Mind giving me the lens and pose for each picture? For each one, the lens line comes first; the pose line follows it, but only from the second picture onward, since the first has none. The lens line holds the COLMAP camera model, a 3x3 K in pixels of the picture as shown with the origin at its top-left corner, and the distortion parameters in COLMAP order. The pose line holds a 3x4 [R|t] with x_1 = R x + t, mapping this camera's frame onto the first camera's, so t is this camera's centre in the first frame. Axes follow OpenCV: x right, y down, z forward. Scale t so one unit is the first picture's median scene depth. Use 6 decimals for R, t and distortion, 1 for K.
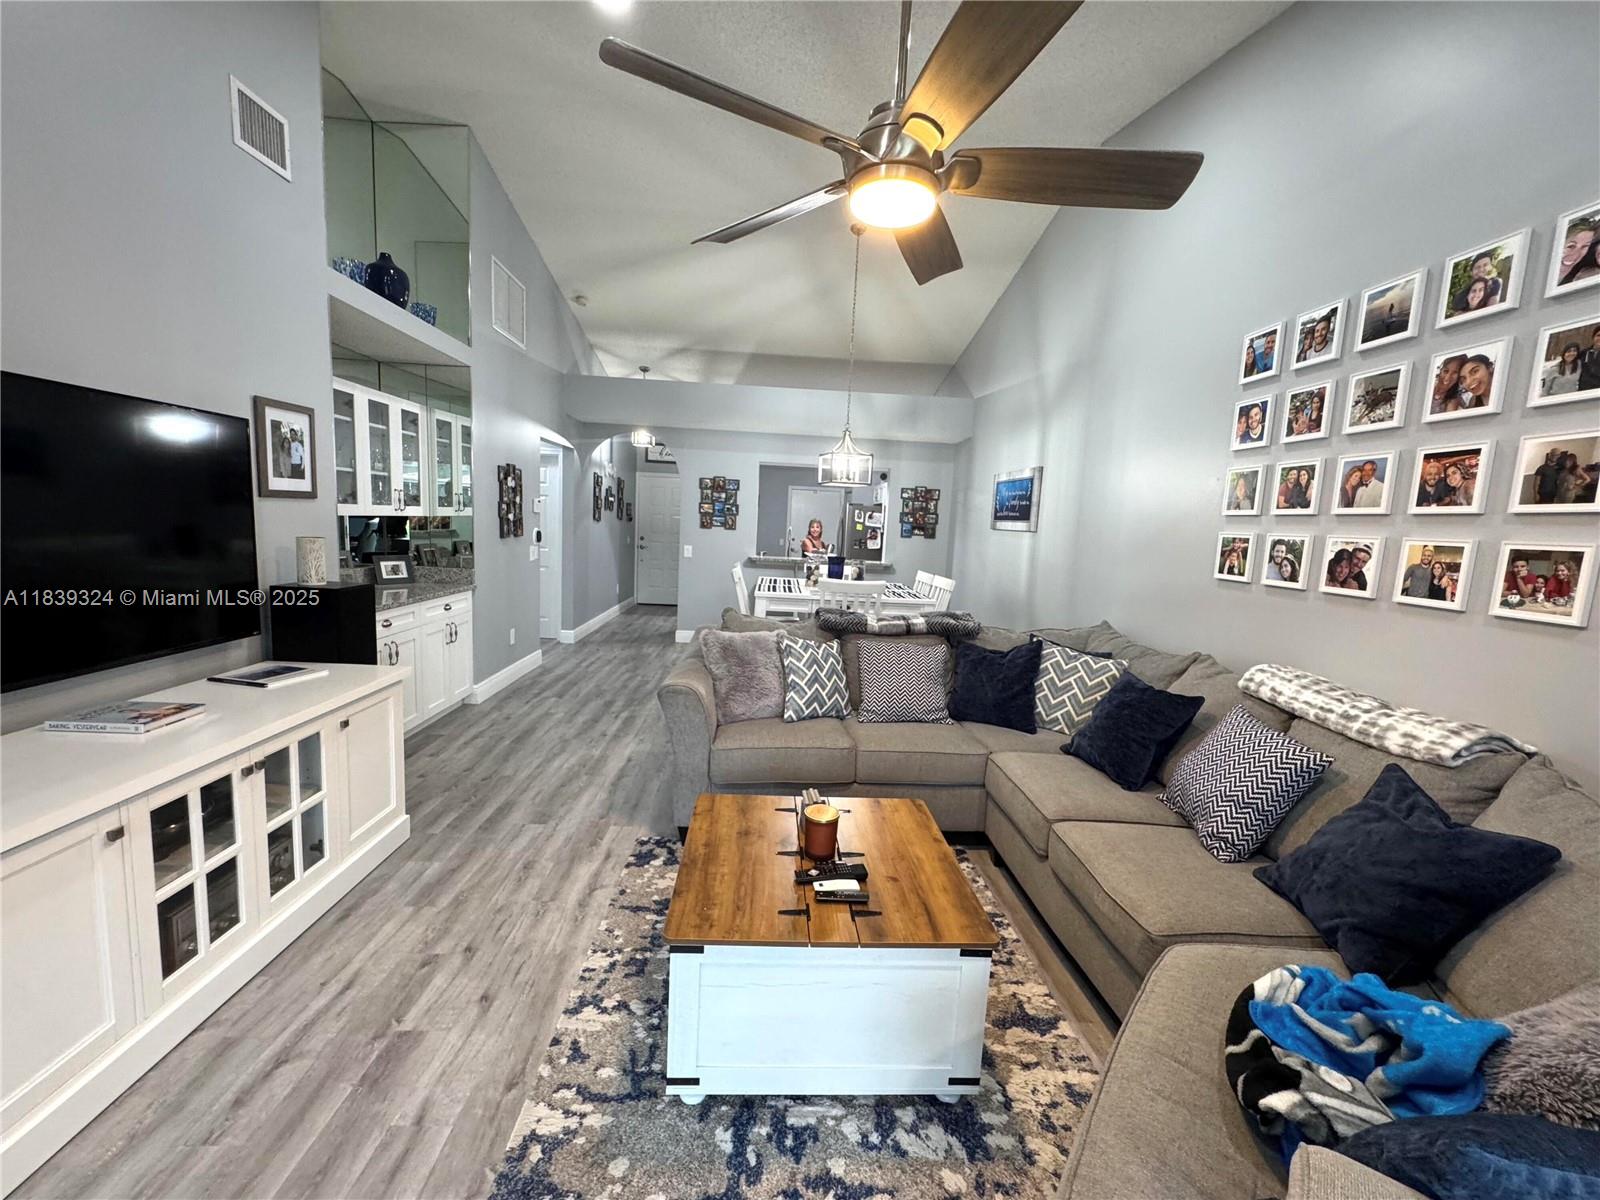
lens RADIAL K [[651.3, 0, 800.7], [0, 651.3, 603.3], [0, 0, 1]] dist [-0.003178, -0.001565]
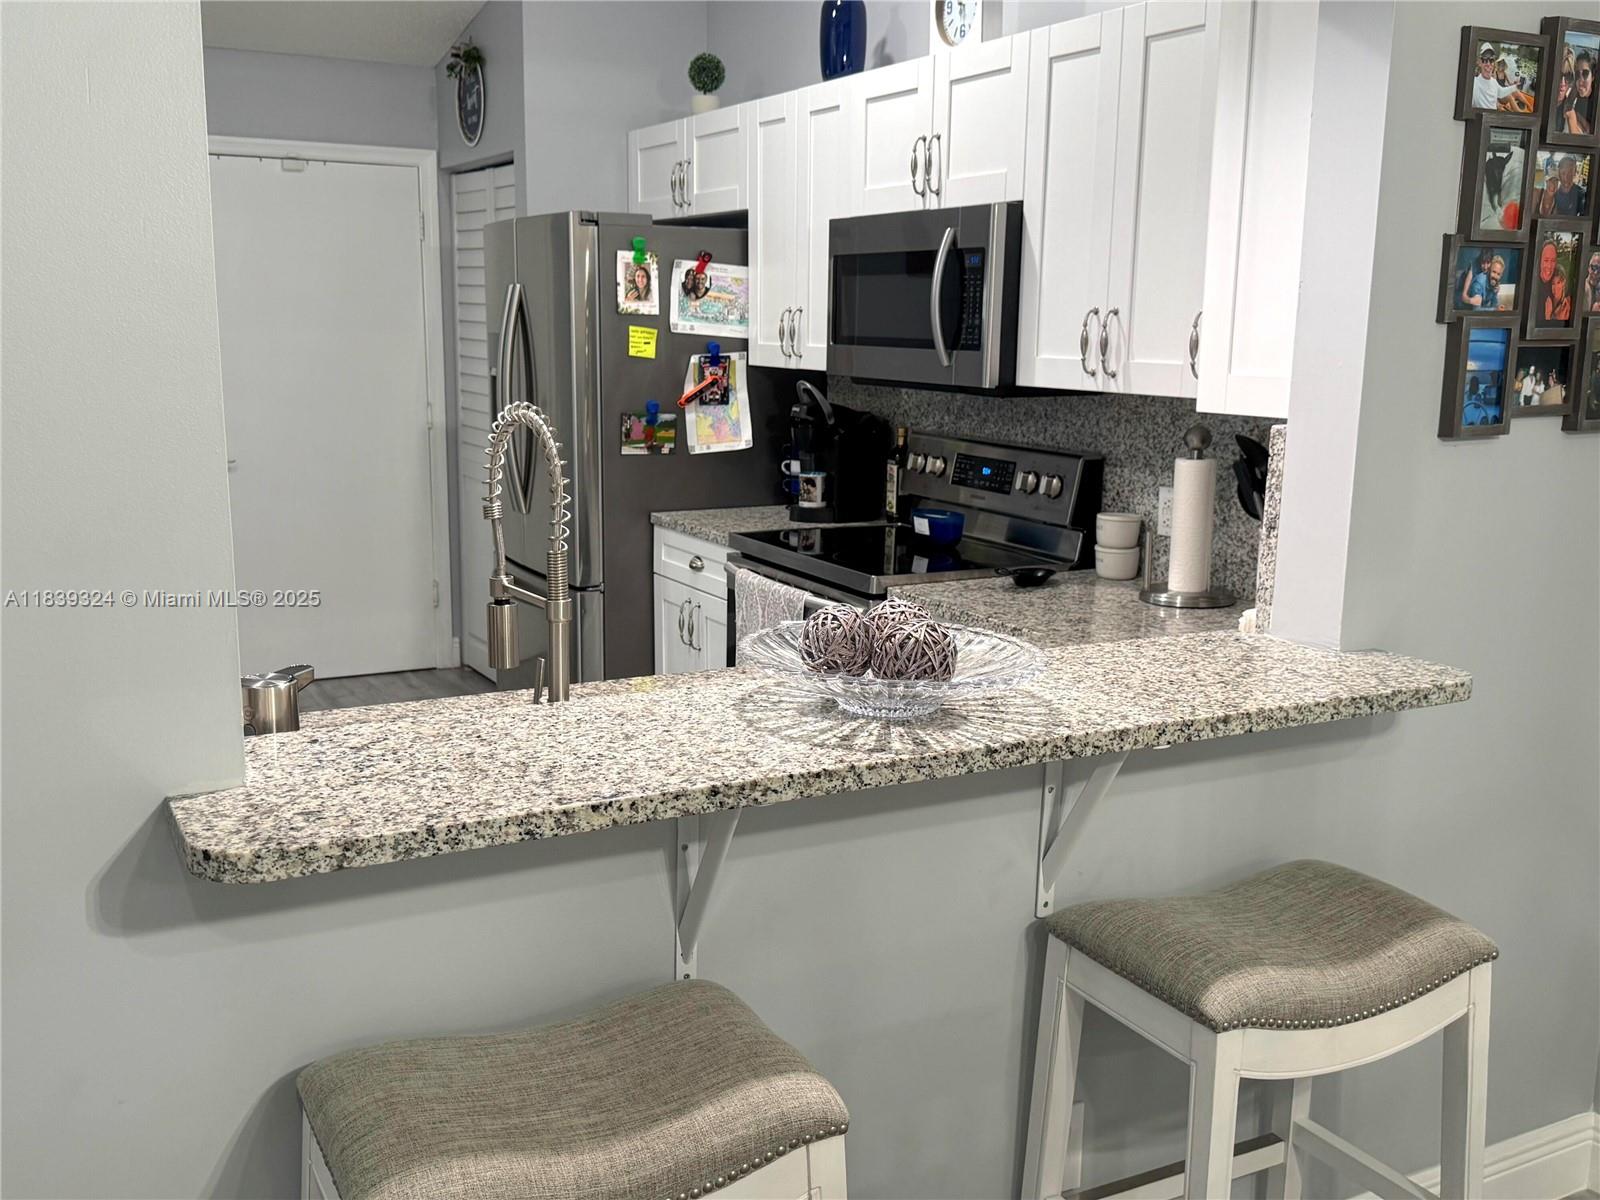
lens RADIAL K [[1522.7, 0, 806.3], [0, 1522.7, 601.3], [0, 0, 1]] dist [0.032711, 0.000000]
pose [[0.895213, -0.114900, 0.430572, -0.196635], [0.082537, 0.992223, 0.093173, -0.245292], [-0.437929, -0.047871, 0.897734, 1.790780]]
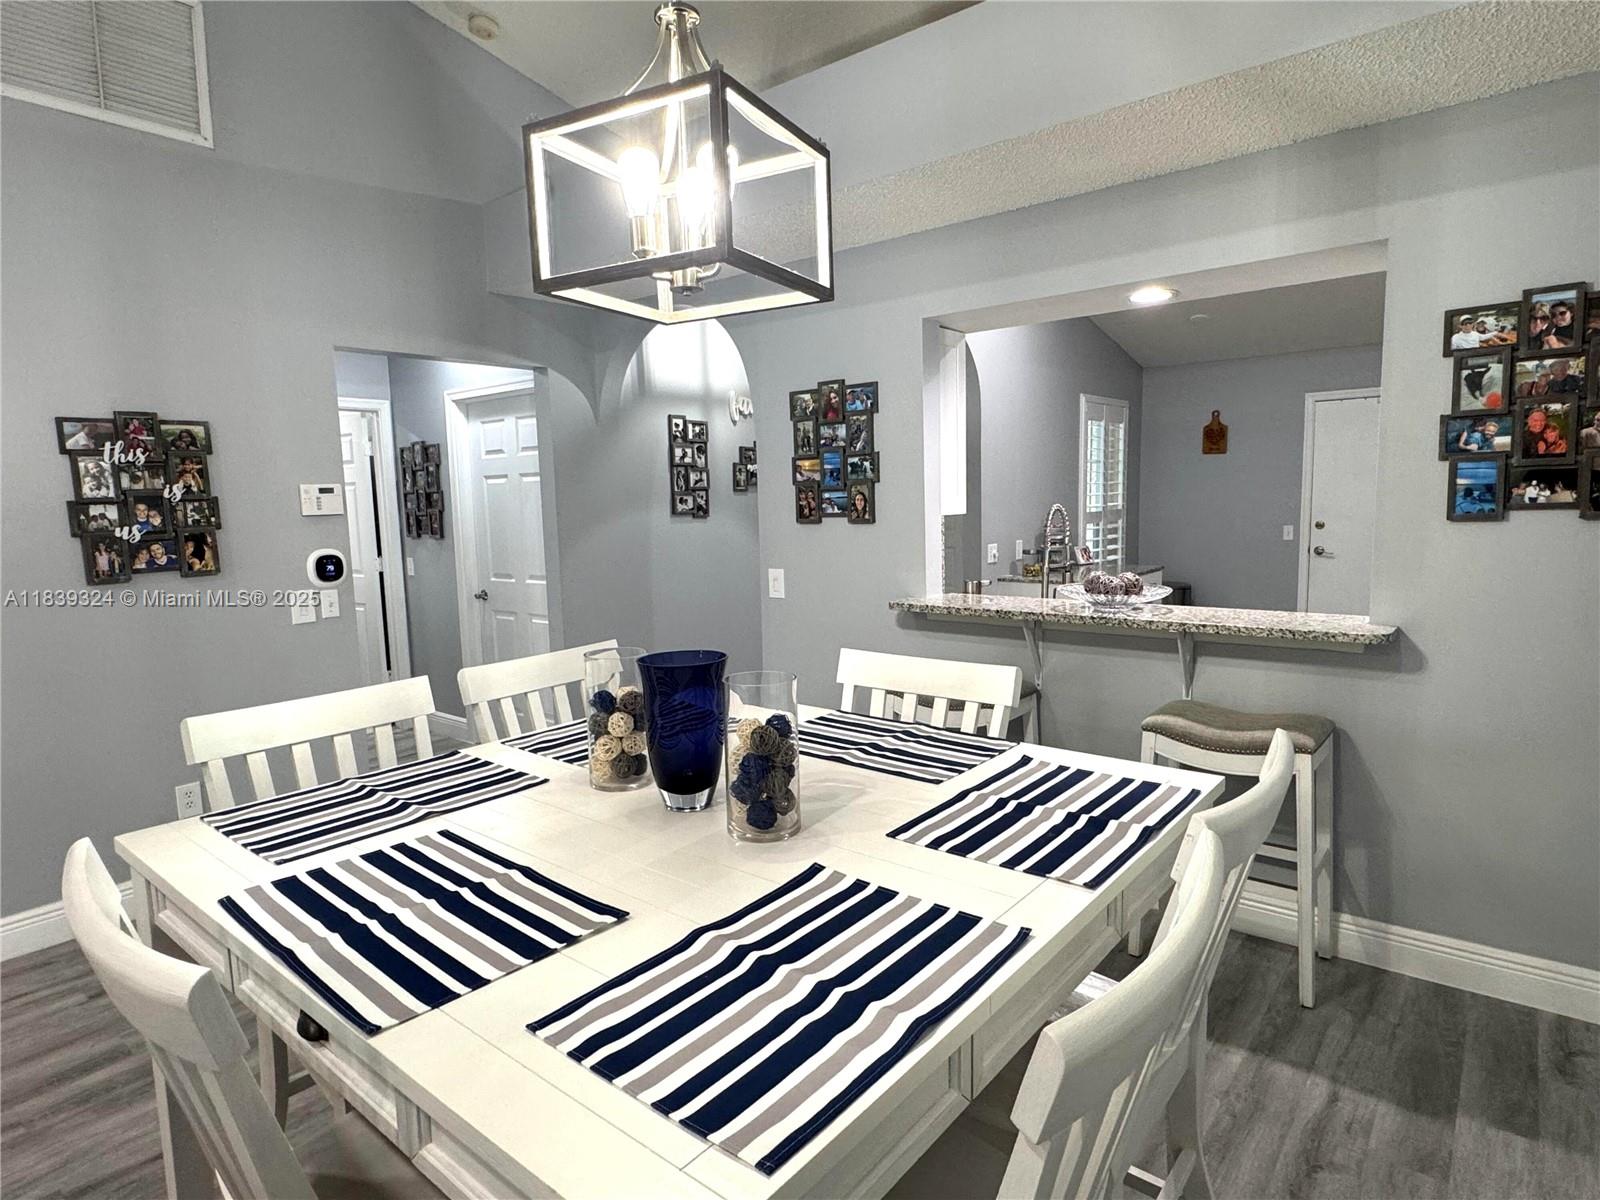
lens RADIAL K [[892.7, 0, 803.1], [0, 892.7, 597.2], [0, 0, 1]] dist [-0.002701, 0.002397]
pose [[0.740249, 0.008086, -0.672284, 0.451360], [-0.021095, 0.999715, -0.011204, -0.147563], [0.672002, 0.022475, 0.740208, 1.371112]]
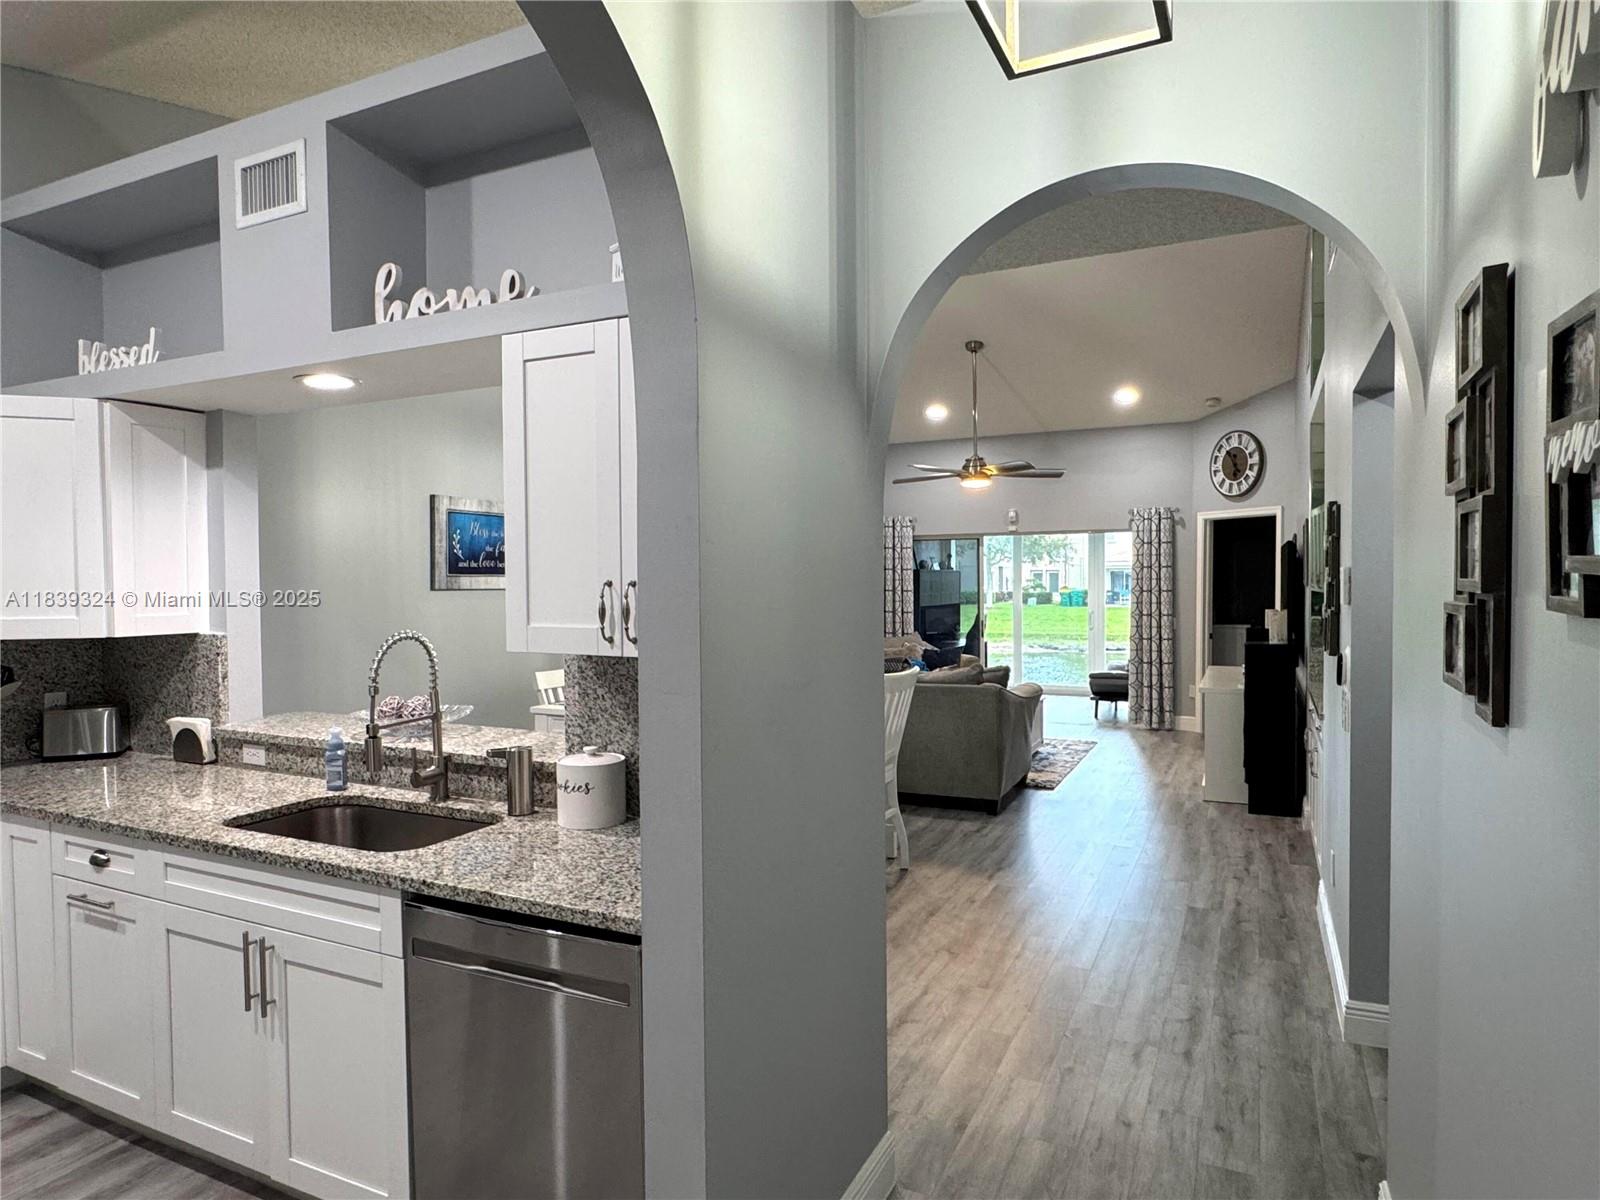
lens RADIAL K [[935.9, 0, 790.3], [0, 935.9, 604.1], [0, 0, 1]] dist [-0.004020, 0.000317]
pose [[-0.872796, -0.056452, 0.484810, -0.685159], [0.025247, 0.986737, 0.160350, -0.412037], [-0.487432, 0.152193, -0.859795, 2.846092]]
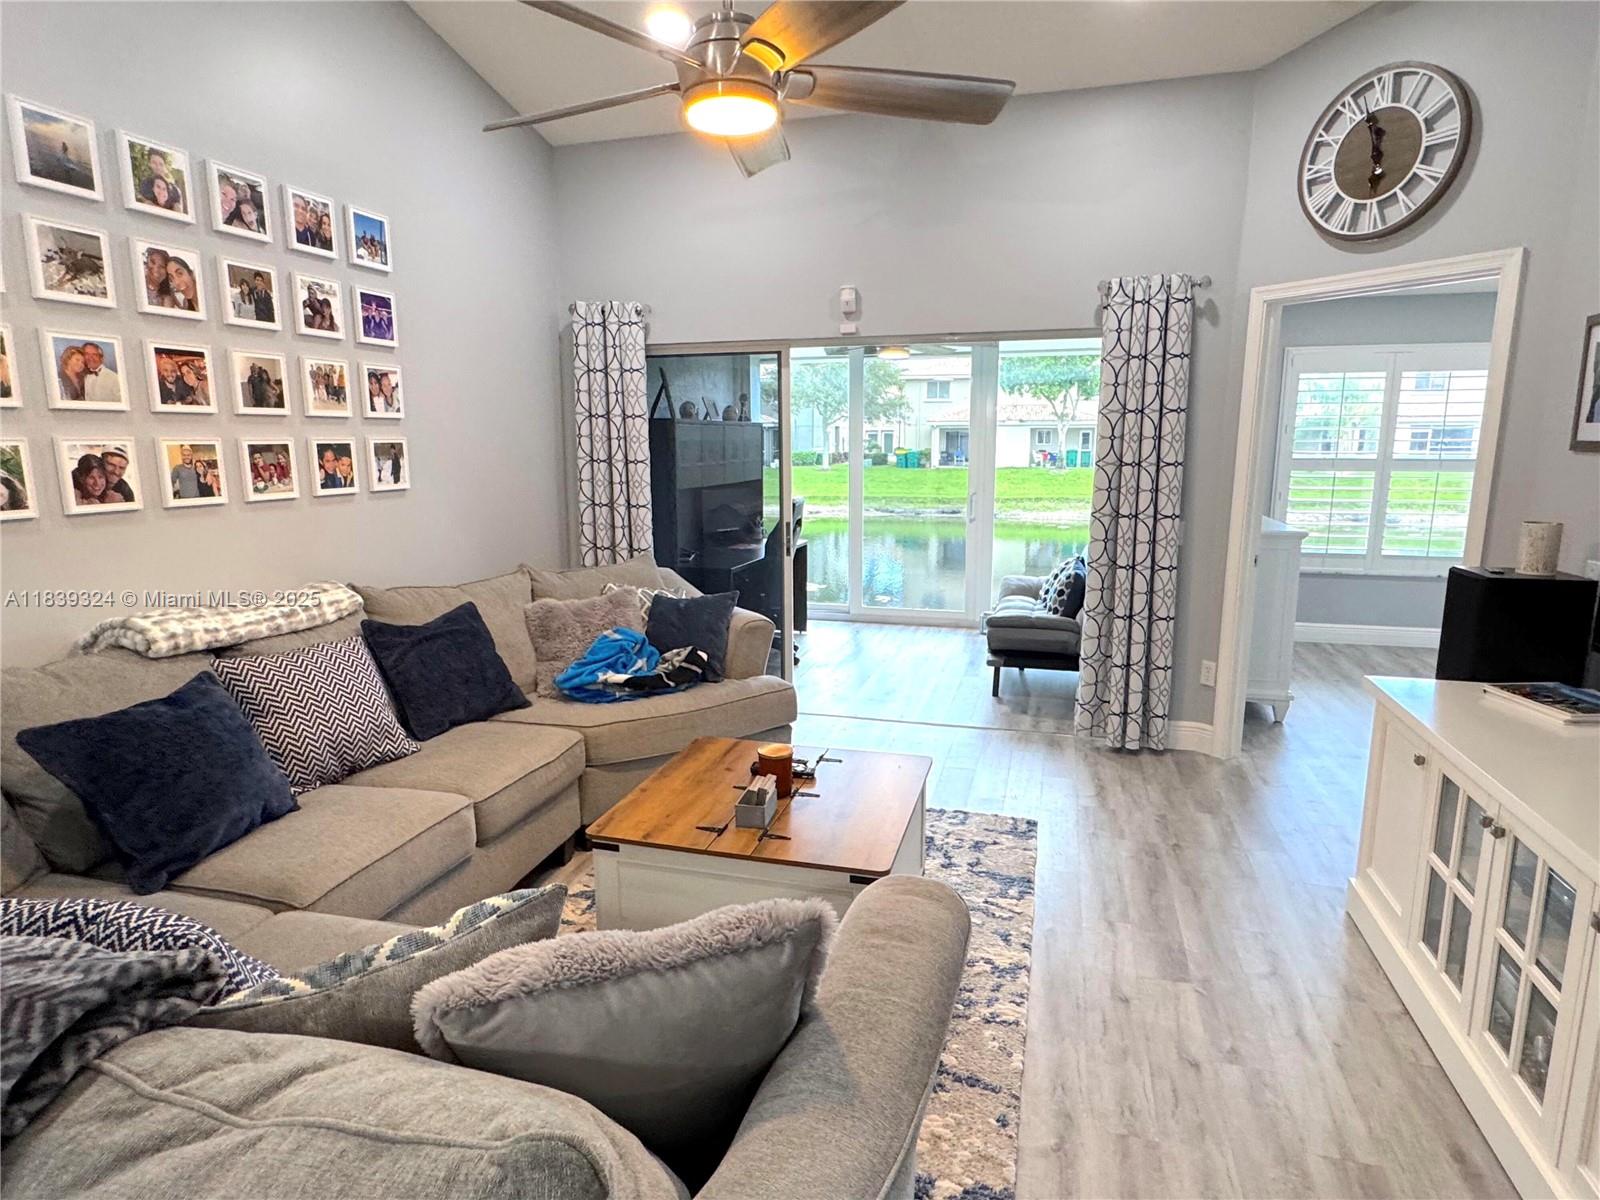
lens RADIAL K [[892.7, 0, 803.5], [0, 892.7, 599.8], [0, 0, 1]] dist [-0.002701, 0.002397]
pose [[-0.946505, -0.101889, 0.306181, -0.227495], [-0.002329, 0.950975, 0.309260, -0.177921], [-0.322681, 0.292003, -0.900340, 1.231333]]
